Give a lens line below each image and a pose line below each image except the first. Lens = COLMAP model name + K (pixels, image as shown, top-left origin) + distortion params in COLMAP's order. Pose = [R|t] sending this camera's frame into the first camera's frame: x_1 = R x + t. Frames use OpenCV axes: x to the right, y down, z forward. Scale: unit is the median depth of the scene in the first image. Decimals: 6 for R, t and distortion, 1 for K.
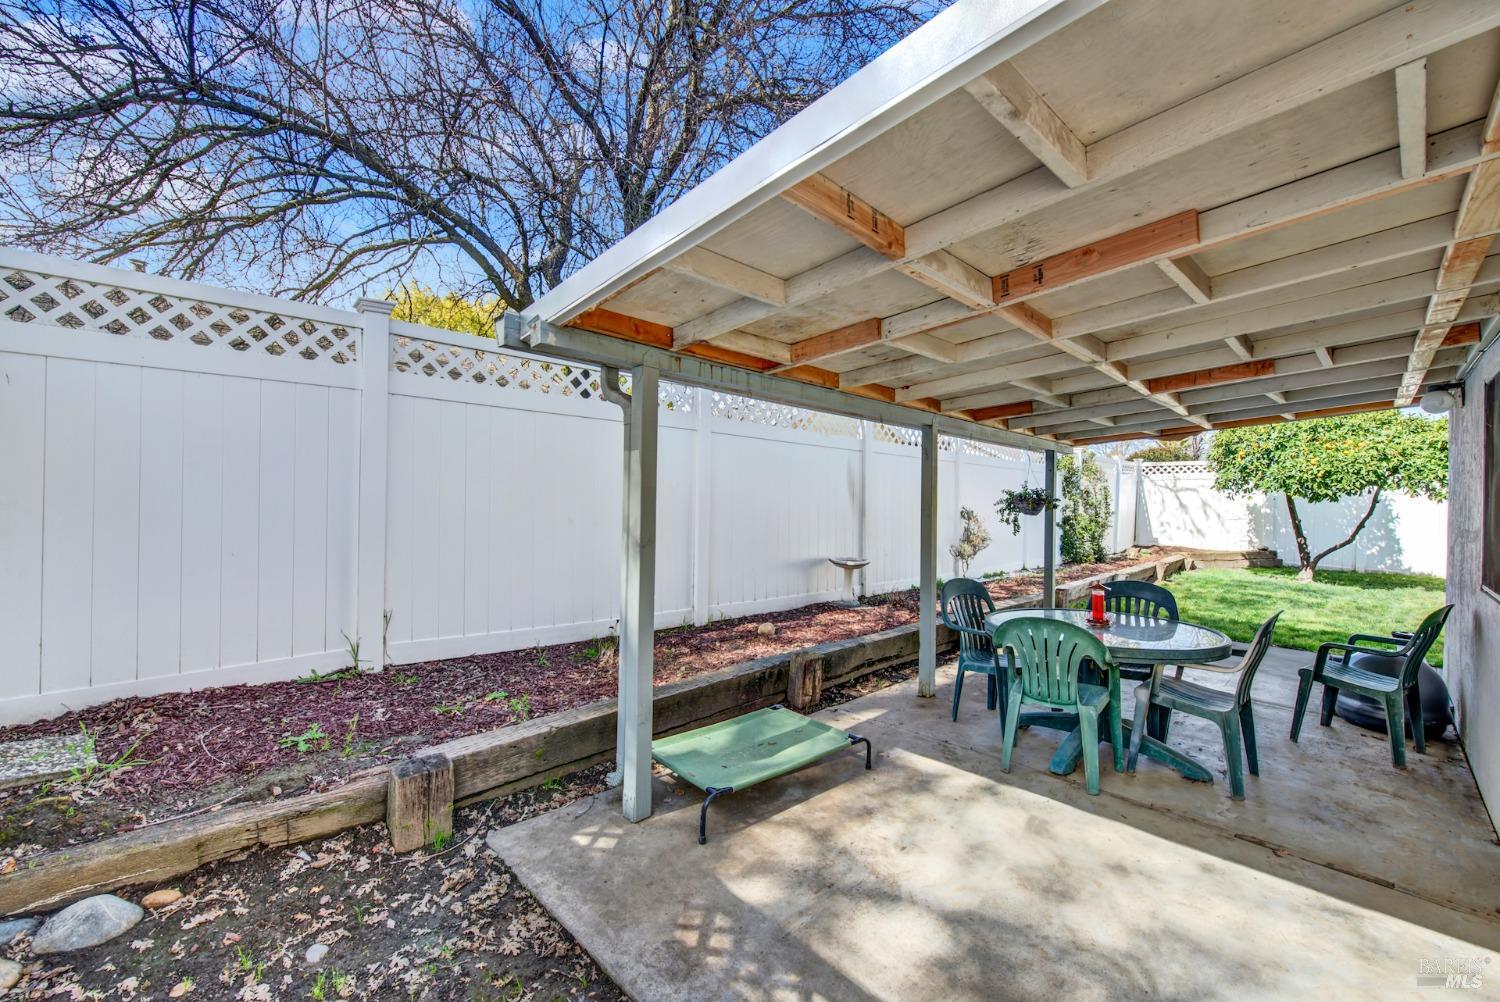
lens RADIAL K [[615.3, 0, 755.4], [0, 615.3, 504.7], [0, 0, 1]] dist [0.003597, 0.000018]
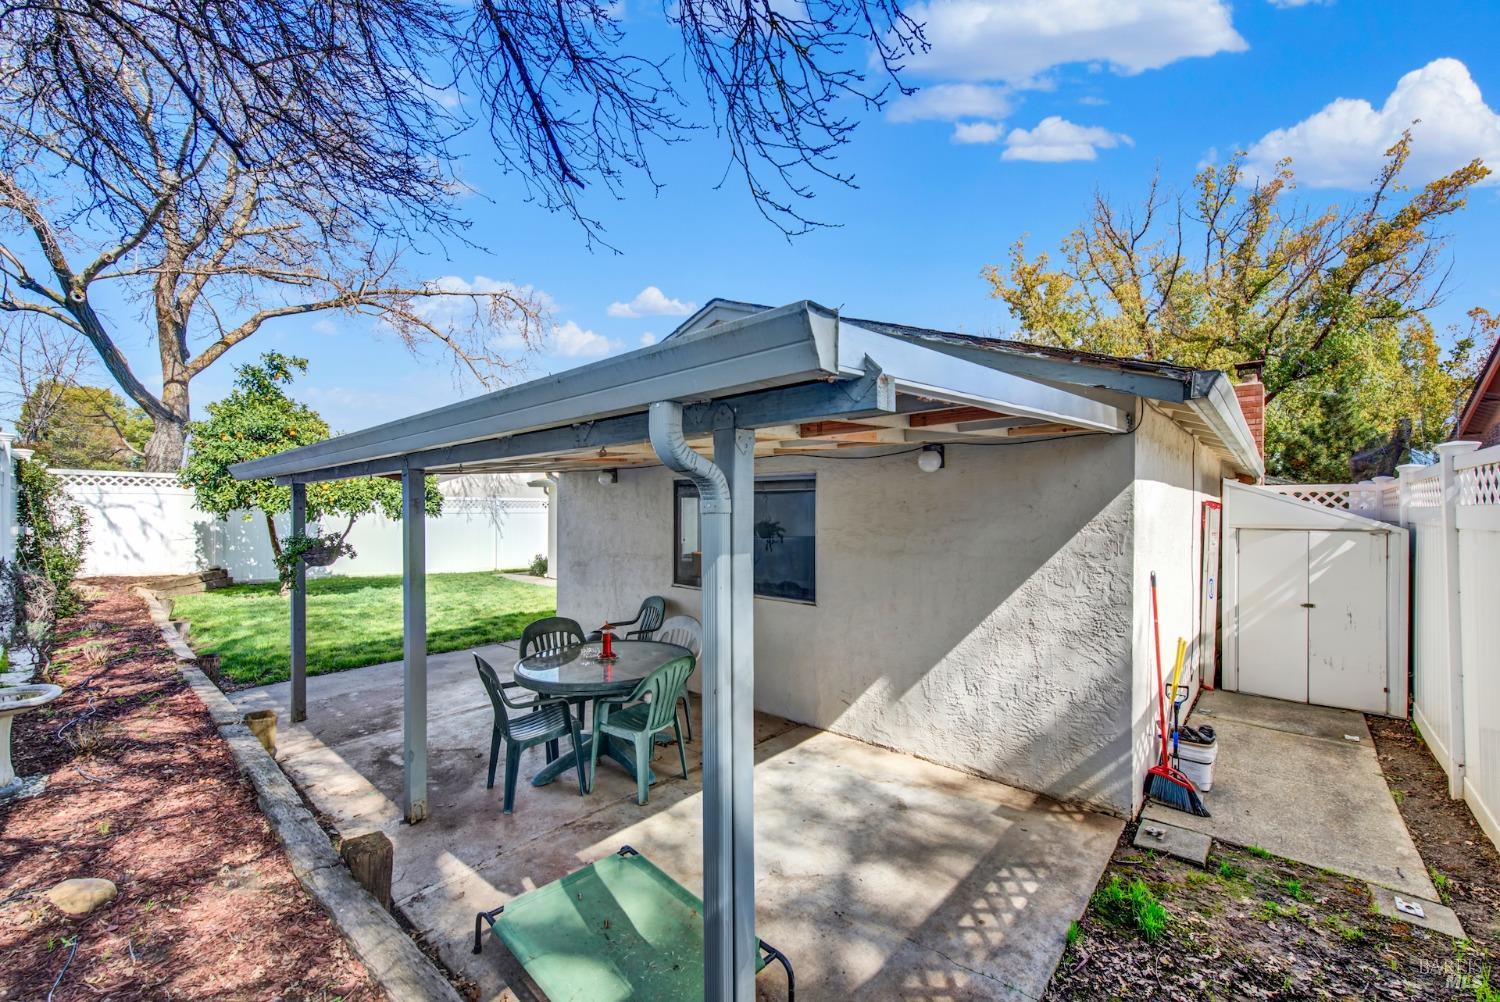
lens RADIAL K [[615.3, 0, 755.4], [0, 615.3, 504.7], [0, 0, 1]] dist [0.003597, 0.000018]
pose [[-0.092663, -0.006648, 0.995675, -0.208777], [-0.002056, 0.999977, 0.006485, -0.035777], [-0.995695, -0.001446, -0.092675, 0.255662]]
